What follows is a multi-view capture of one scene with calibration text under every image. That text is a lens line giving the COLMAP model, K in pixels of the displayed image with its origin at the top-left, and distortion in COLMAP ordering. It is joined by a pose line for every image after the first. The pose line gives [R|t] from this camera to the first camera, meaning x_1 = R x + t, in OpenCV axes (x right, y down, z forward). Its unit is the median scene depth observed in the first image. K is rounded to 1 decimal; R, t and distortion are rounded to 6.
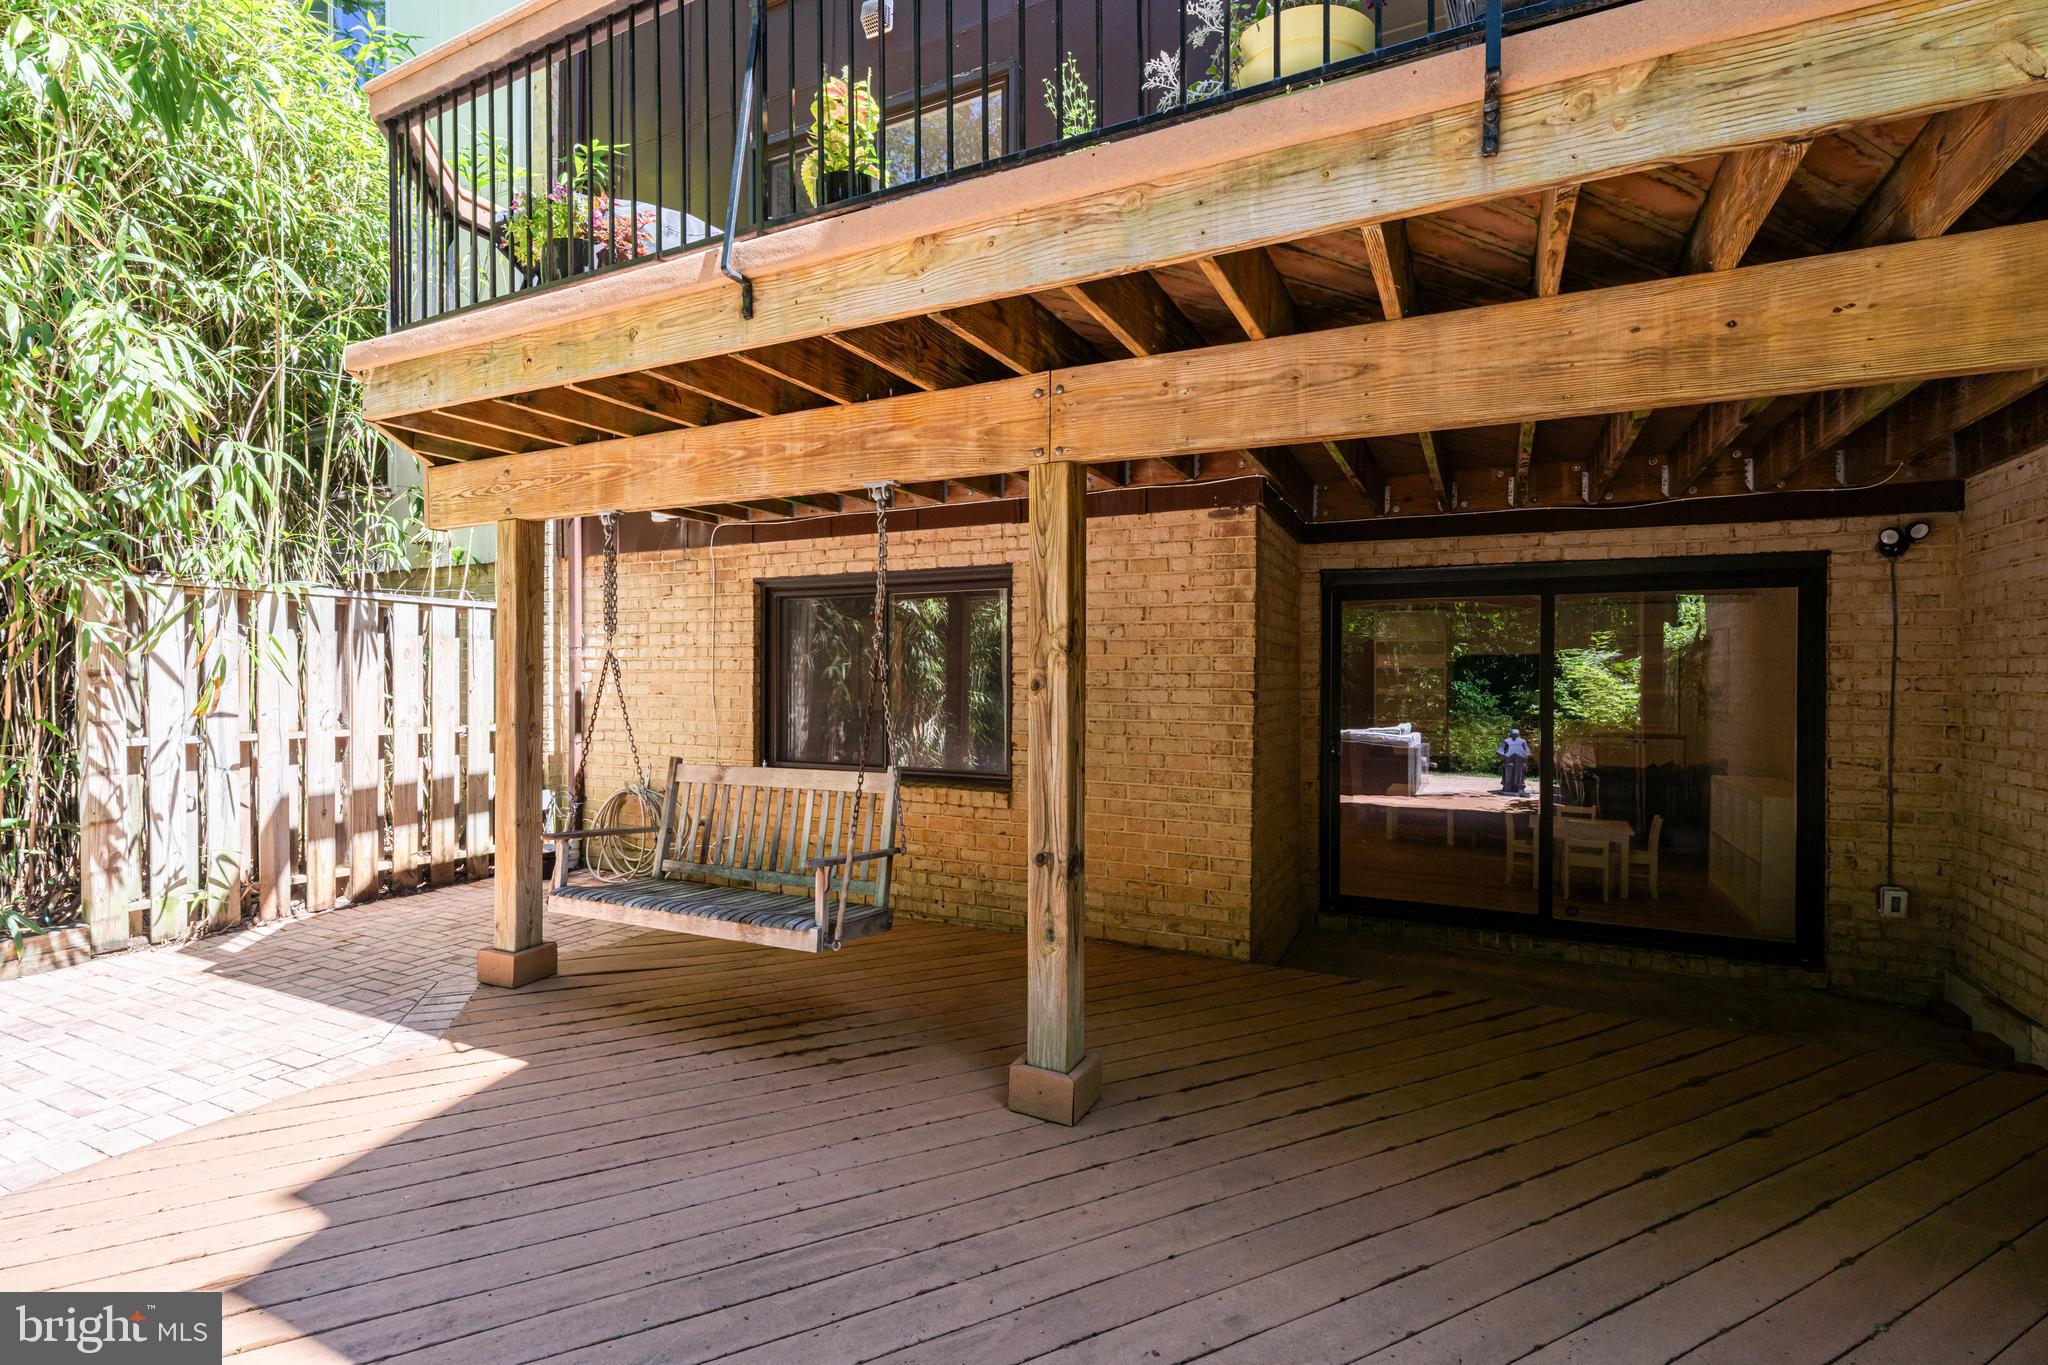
lens RADIAL K [[911.4, 0, 1024.0], [0, 911.4, 682.5], [0, 0, 1]] dist [0.022054, 0.000619]
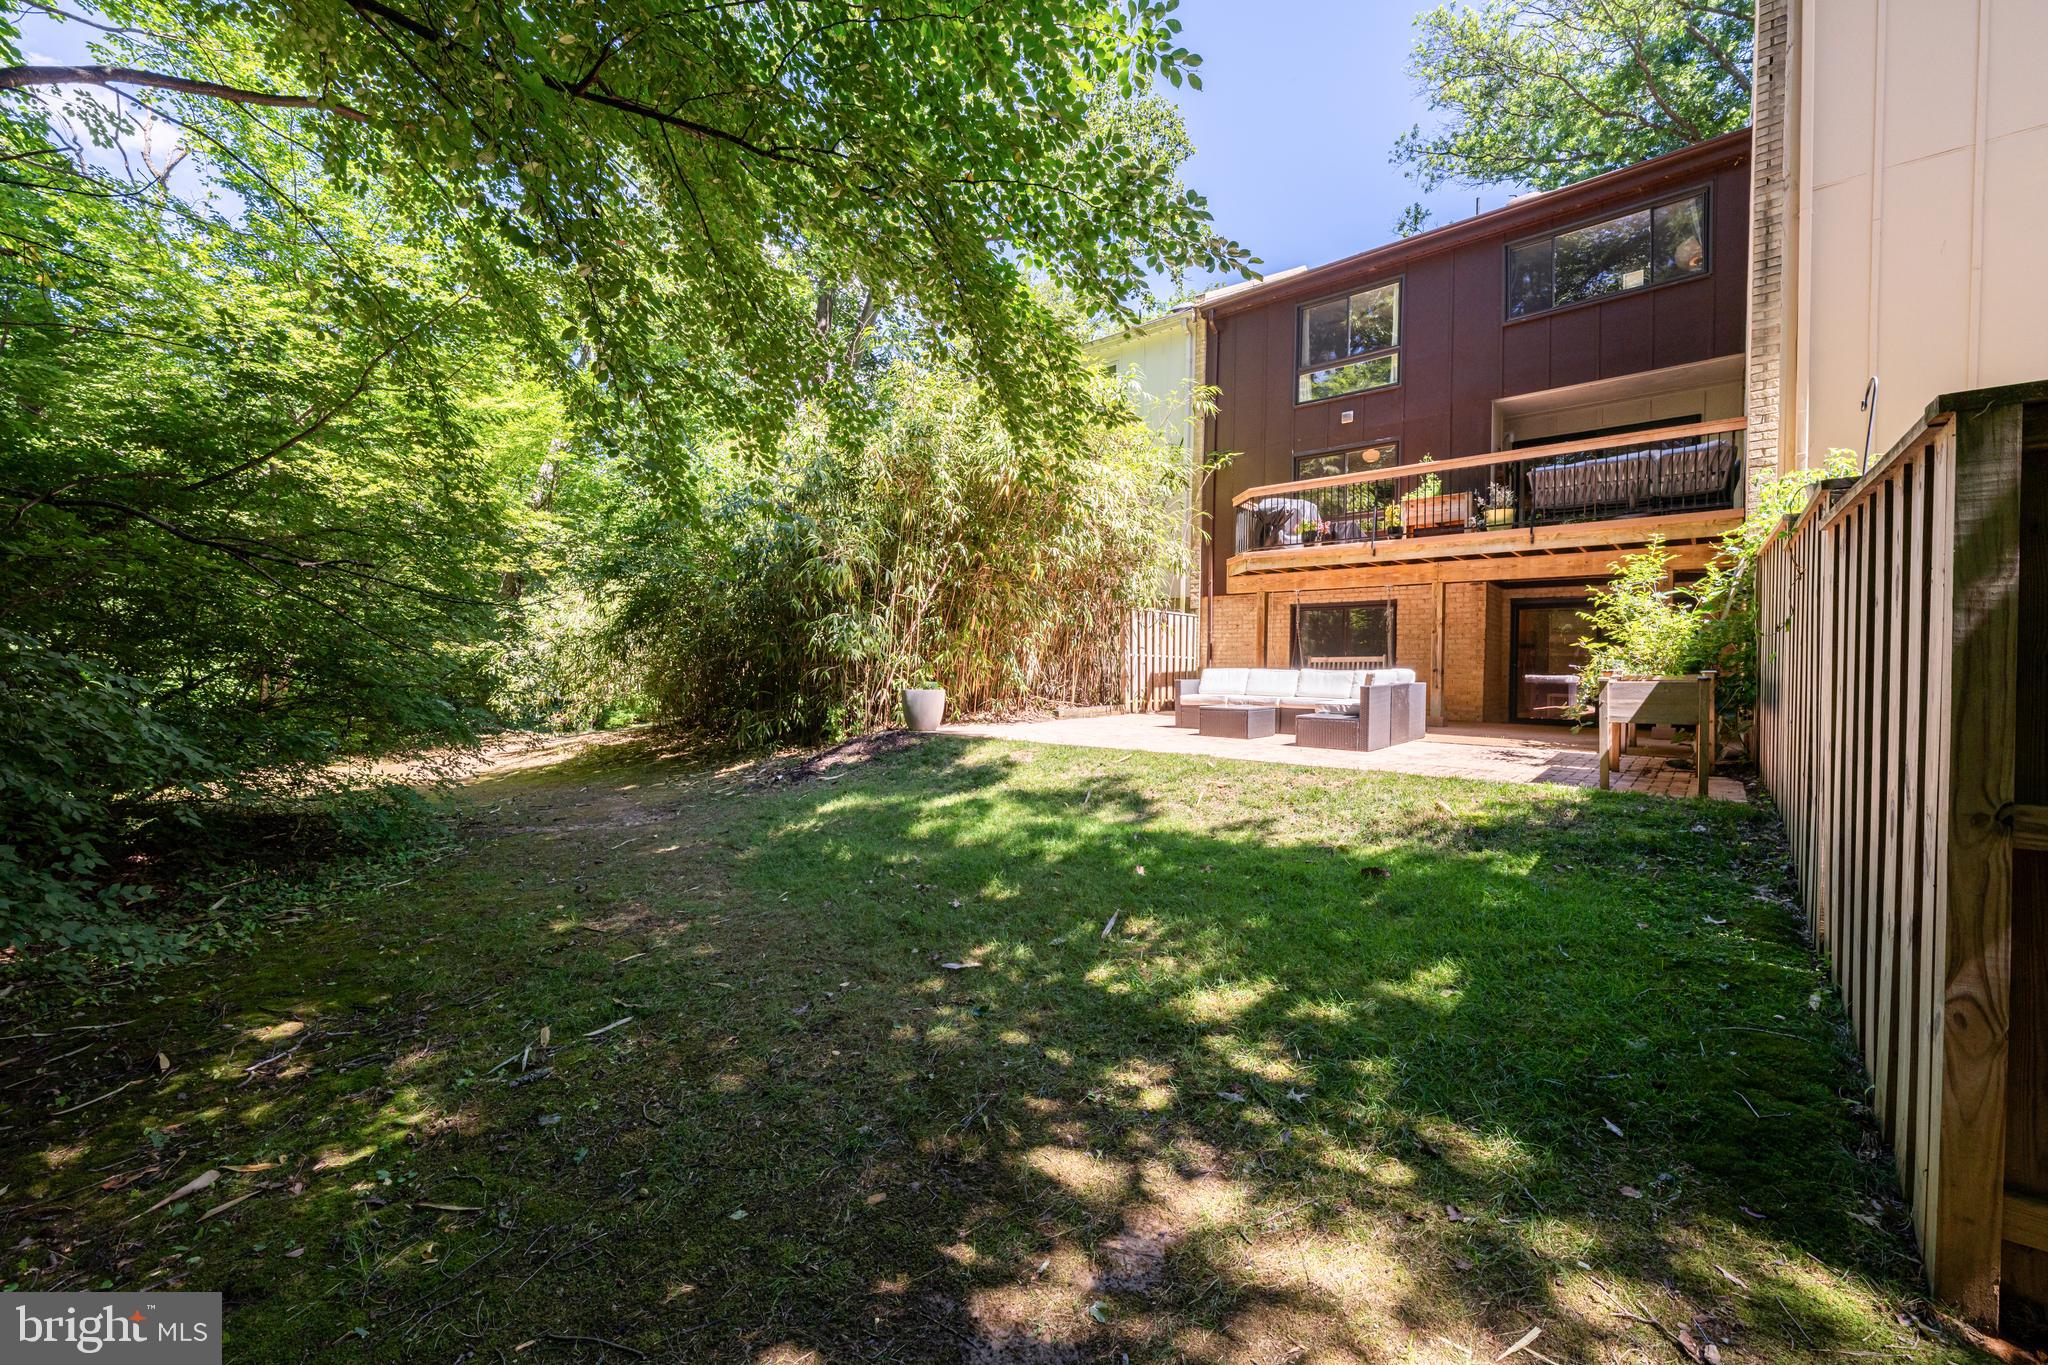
lens RADIAL K [[796.1, 0, 1024.0], [0, 796.1, 682.5], [0, 0, 1]] dist [0.000586, 0.000015]
pose [[0.967067, 0.011009, -0.254285, -0.580205], [-0.007222, 0.999849, 0.015824, 0.124901], [0.254421, -0.013467, 0.967000, -2.048868]]
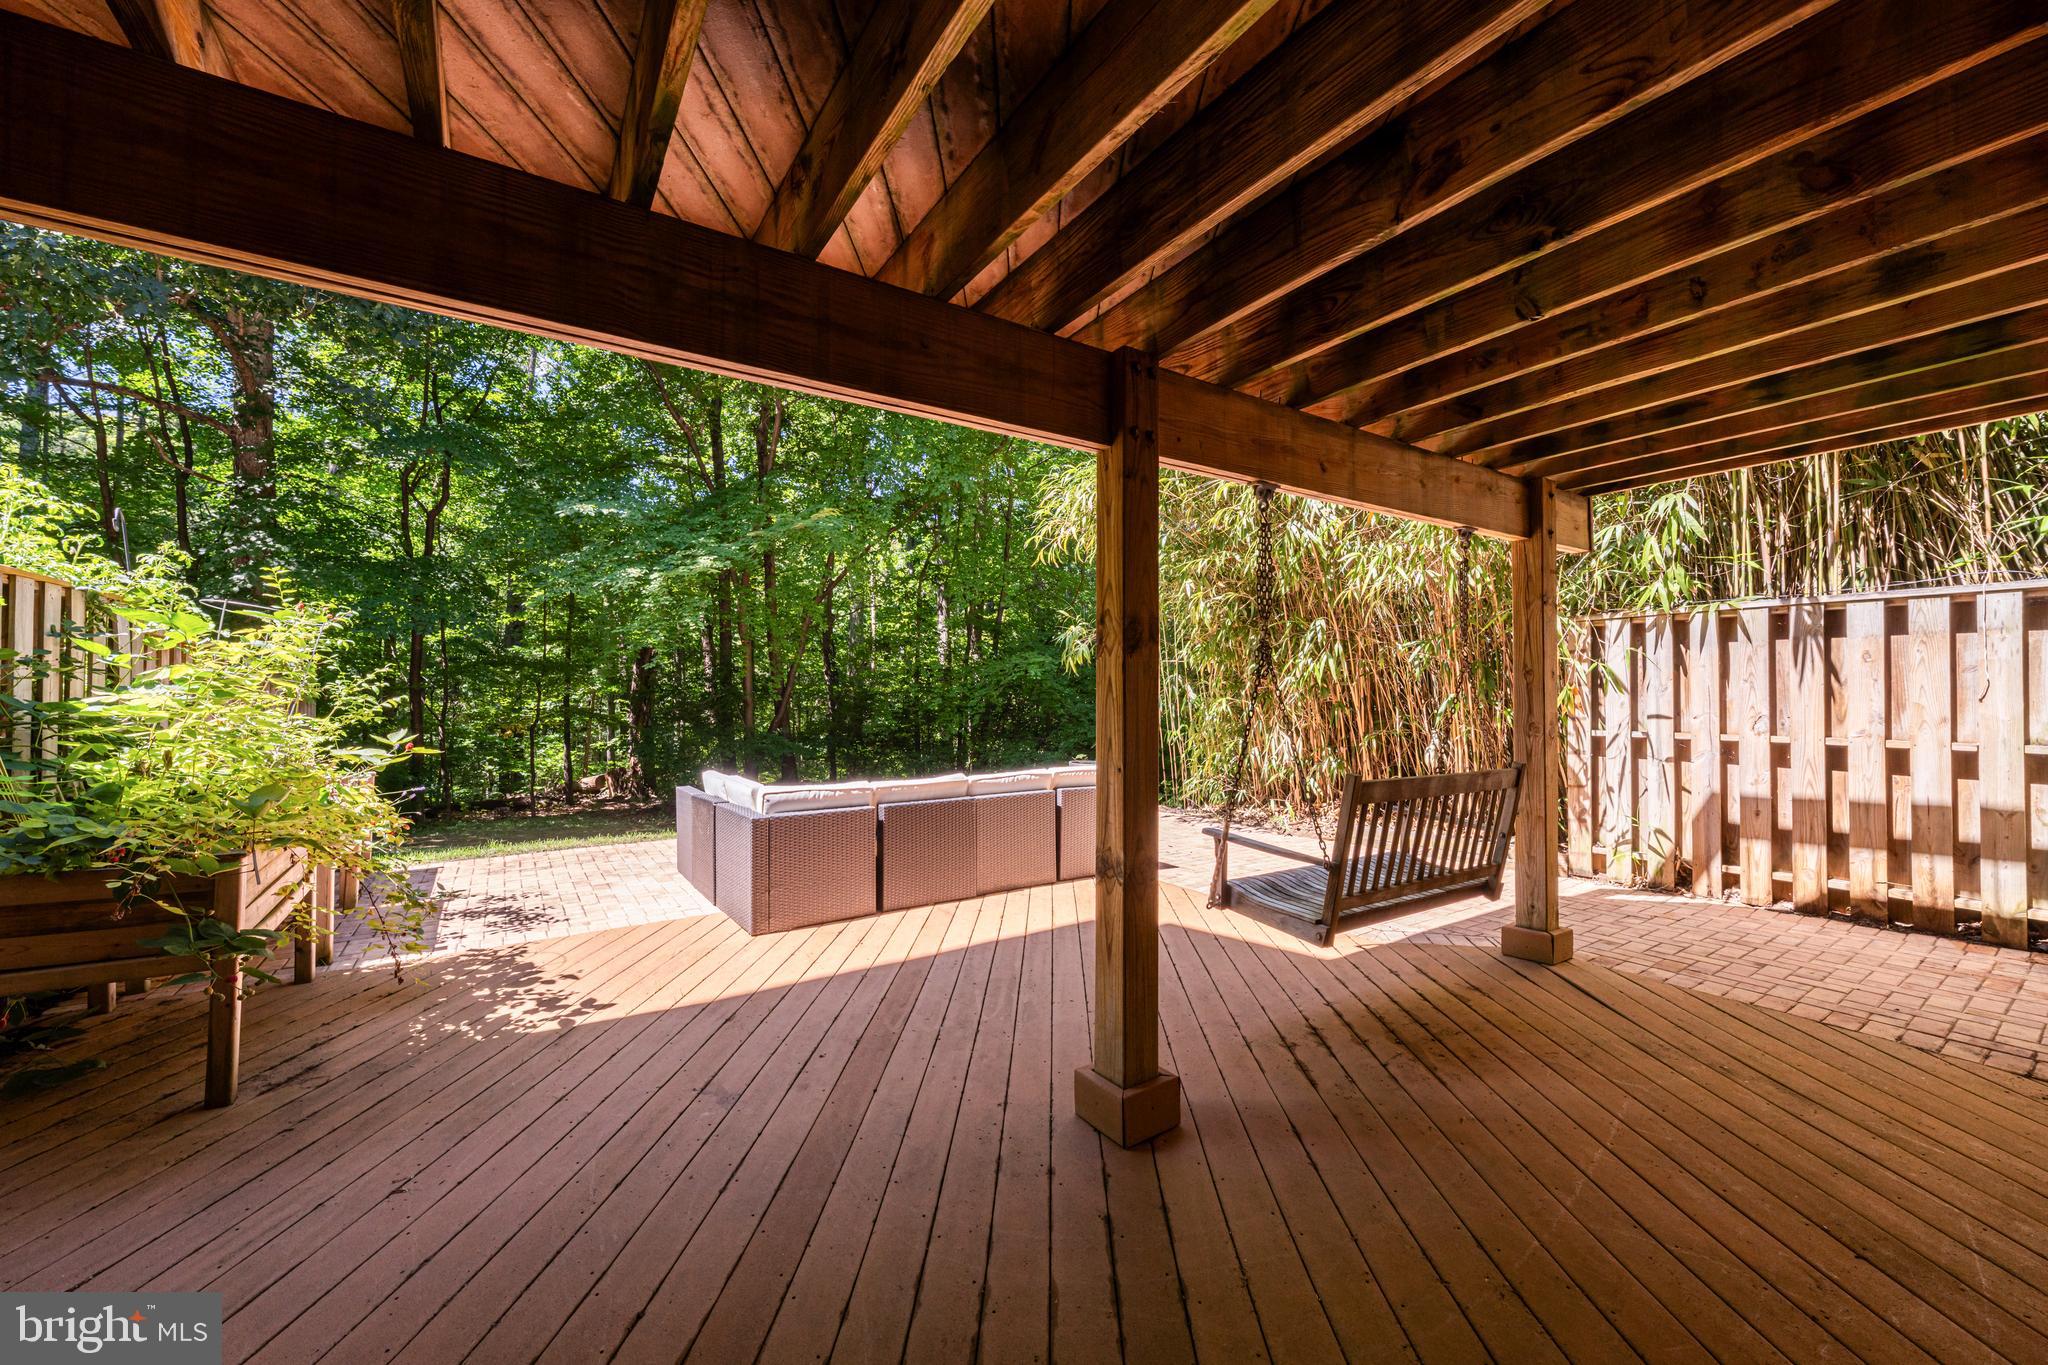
lens RADIAL K [[785.5, 0, 1024.0], [0, 785.5, 682.5], [0, 0, 1]] dist [0.000096, 0.000009]
pose [[-0.496606, -0.022678, -0.867680, 0.477233], [-0.004423, 0.999712, -0.023597, 0.017946], [0.867965, -0.007881, -0.496563, 0.785017]]
